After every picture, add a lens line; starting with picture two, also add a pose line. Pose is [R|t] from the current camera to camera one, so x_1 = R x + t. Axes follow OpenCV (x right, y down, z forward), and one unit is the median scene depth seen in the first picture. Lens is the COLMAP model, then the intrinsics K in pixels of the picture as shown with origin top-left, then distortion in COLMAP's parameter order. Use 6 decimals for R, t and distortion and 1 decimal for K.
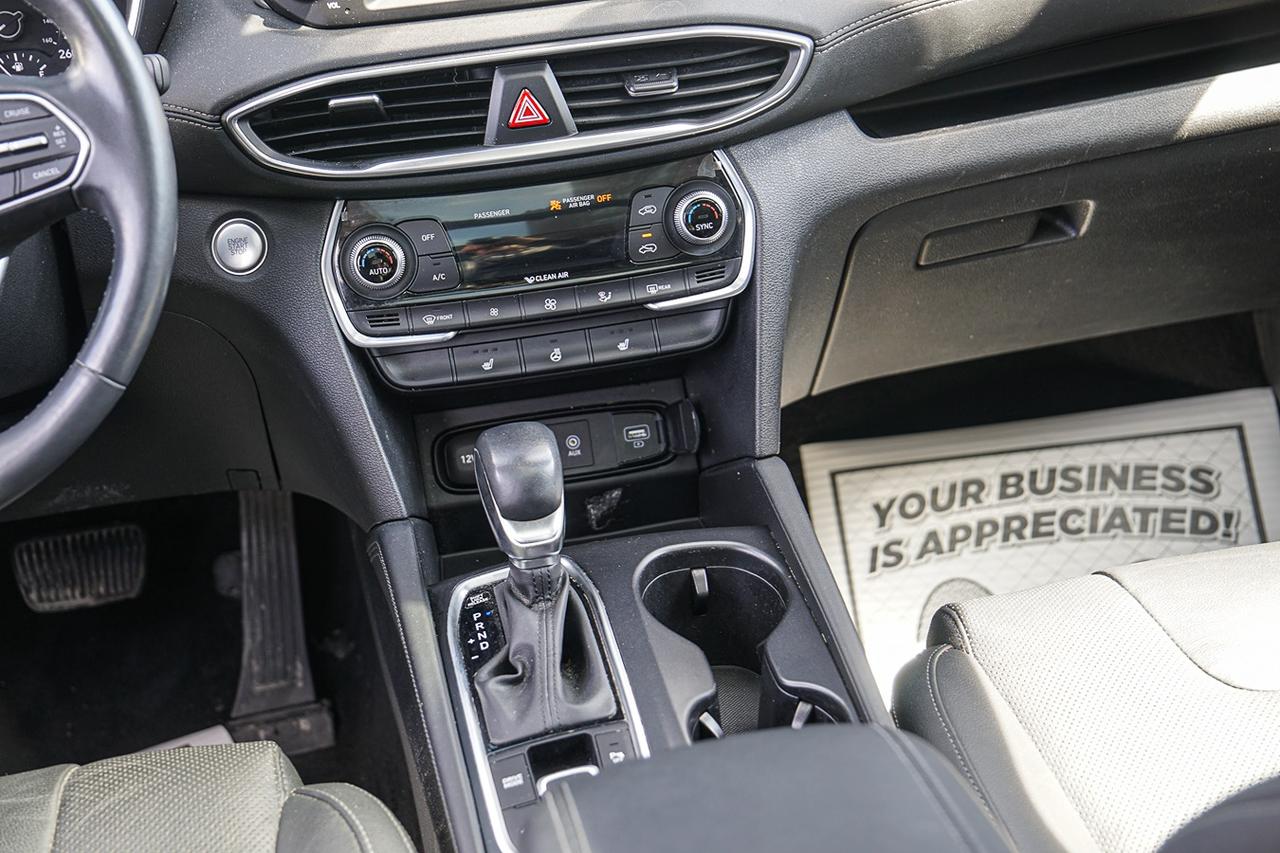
lens RADIAL K [[2029.1, 0, 629.1], [0, 2029.1, 427.6], [0, 0, 1]] dist [0.190766, 0.273790]
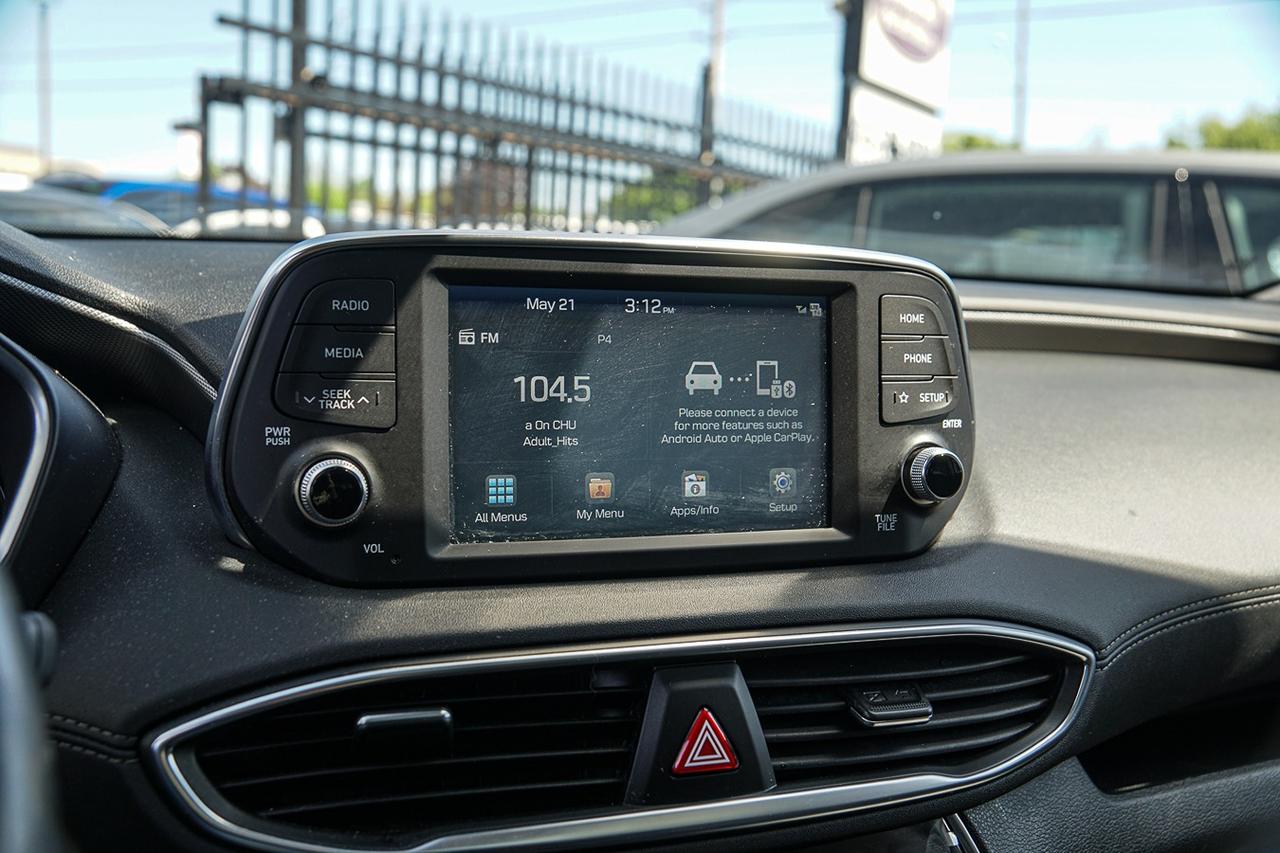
lens RADIAL K [[1237.1, 0, 631.1], [0, 1237.1, 426.7], [0, 0, 1]] dist [-0.058582, 0.127676]
pose [[0.973087, 0.093194, 0.210754, -0.145918], [-0.011560, 0.933164, -0.359264, -0.111178], [-0.230150, 0.347158, 0.909127, 0.641566]]
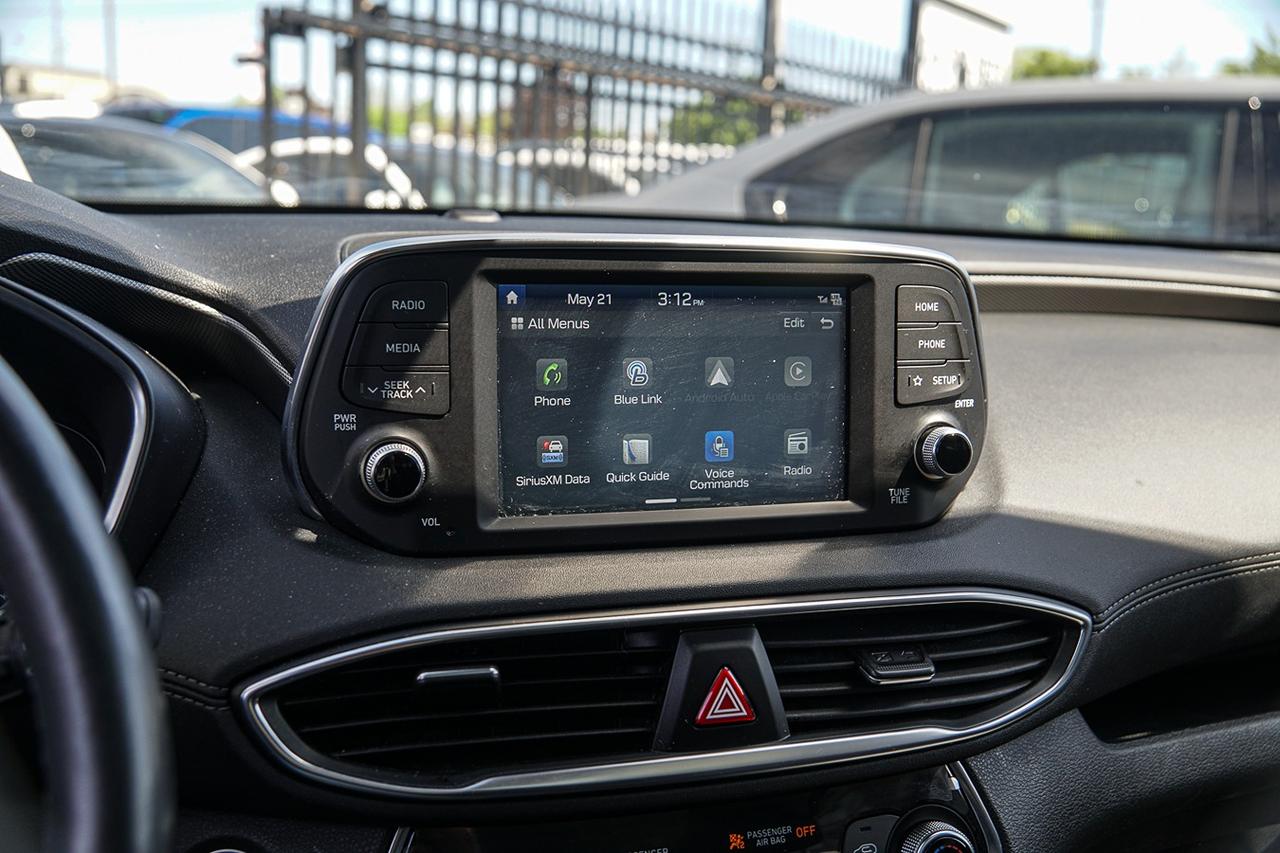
lens RADIAL K [[1237.1, 0, 631.1], [0, 1237.1, 426.7], [0, 0, 1]] dist [-0.058582, 0.127676]
pose [[0.982020, 0.086001, 0.168048, -0.146014], [-0.032231, 0.953512, -0.299626, -0.116832], [-0.186004, 0.288822, 0.939140, 0.600488]]
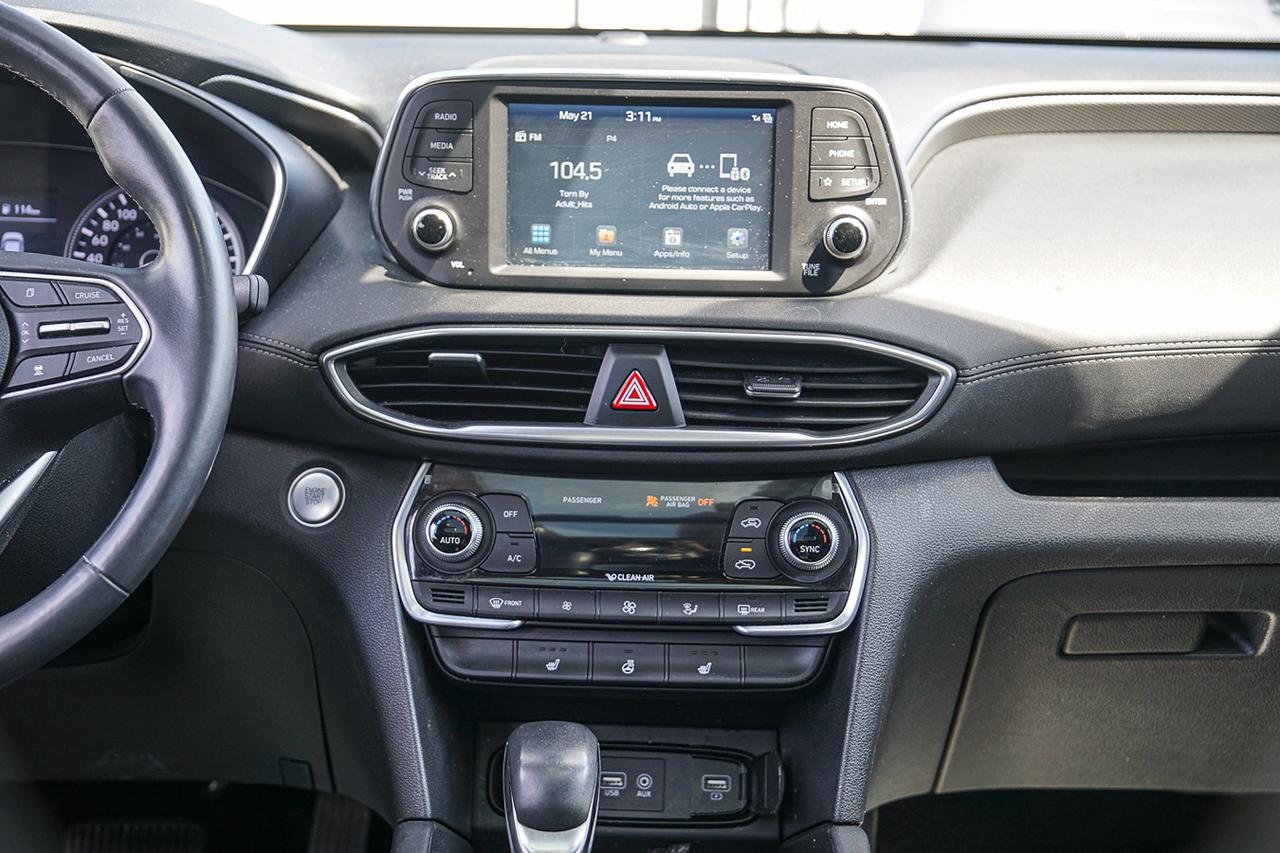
lens RADIAL K [[2029.1, 0, 629.1], [0, 2029.1, 427.6], [0, 0, 1]] dist [0.190766, 0.273790]
pose [[0.978723, 0.142107, -0.148008, 0.084683], [-0.172525, 0.960415, -0.218719, 0.061148], [0.111068, 0.239601, 0.964498, 0.105131]]
